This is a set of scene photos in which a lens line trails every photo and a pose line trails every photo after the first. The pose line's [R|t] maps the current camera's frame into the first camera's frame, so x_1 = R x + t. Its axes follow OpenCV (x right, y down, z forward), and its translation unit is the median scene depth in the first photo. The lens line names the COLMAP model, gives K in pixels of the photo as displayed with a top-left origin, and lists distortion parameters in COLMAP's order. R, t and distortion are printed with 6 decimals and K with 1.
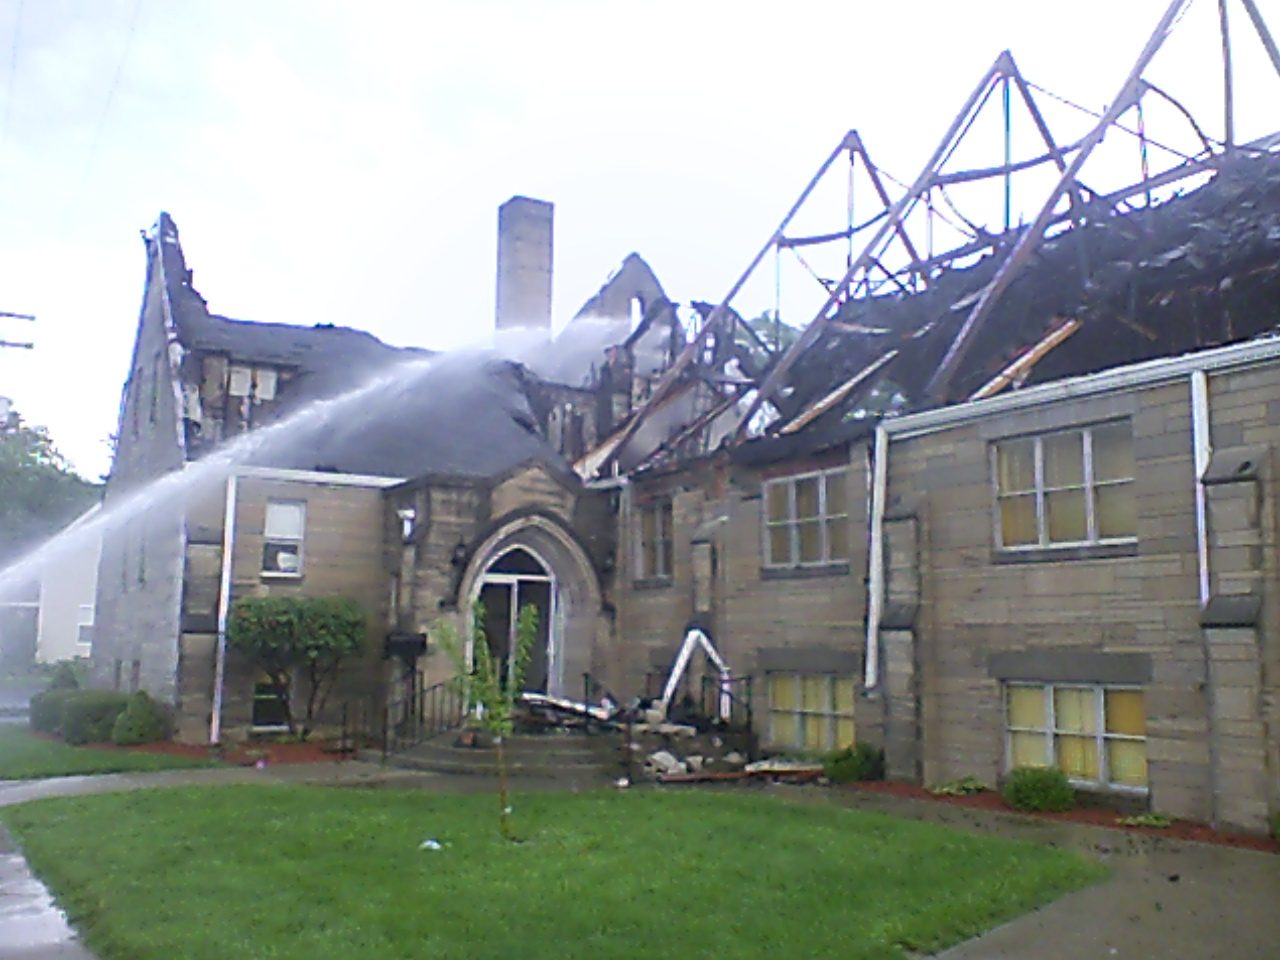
lens RADIAL K [[1393.7, 0, 640.0], [0, 1393.7, 480.0], [0, 0, 1]] dist [0.257169, -0.858652]
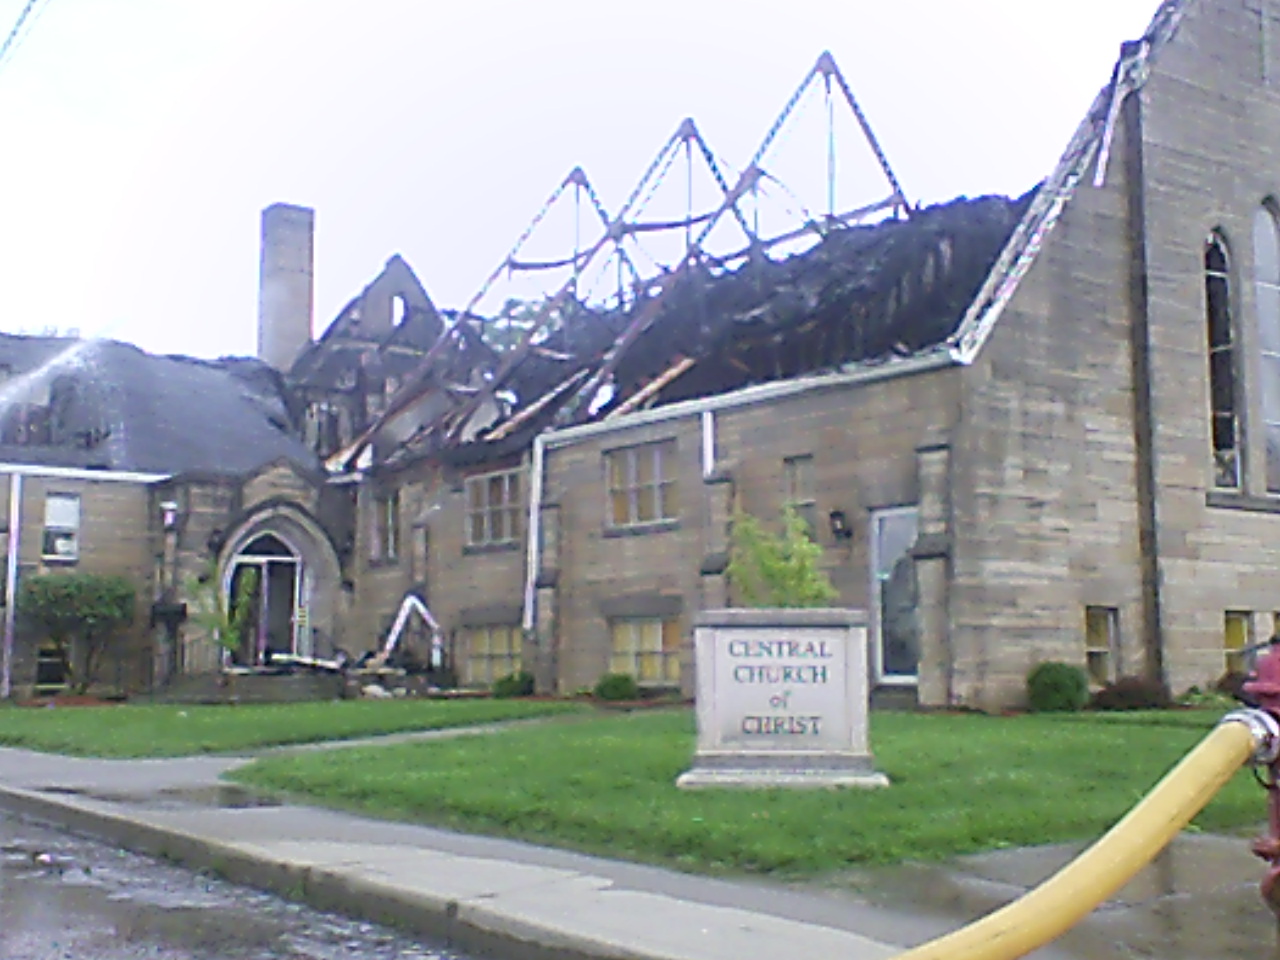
lens RADIAL K [[1393.7, 0, 640.0], [0, 1393.7, 480.0], [0, 0, 1]] dist [0.257169, -0.858652]
pose [[0.988188, -0.004814, 0.153171, 0.046151], [0.003320, 0.999944, 0.010010, -0.008567], [-0.153211, -0.009383, 0.988149, -0.259691]]
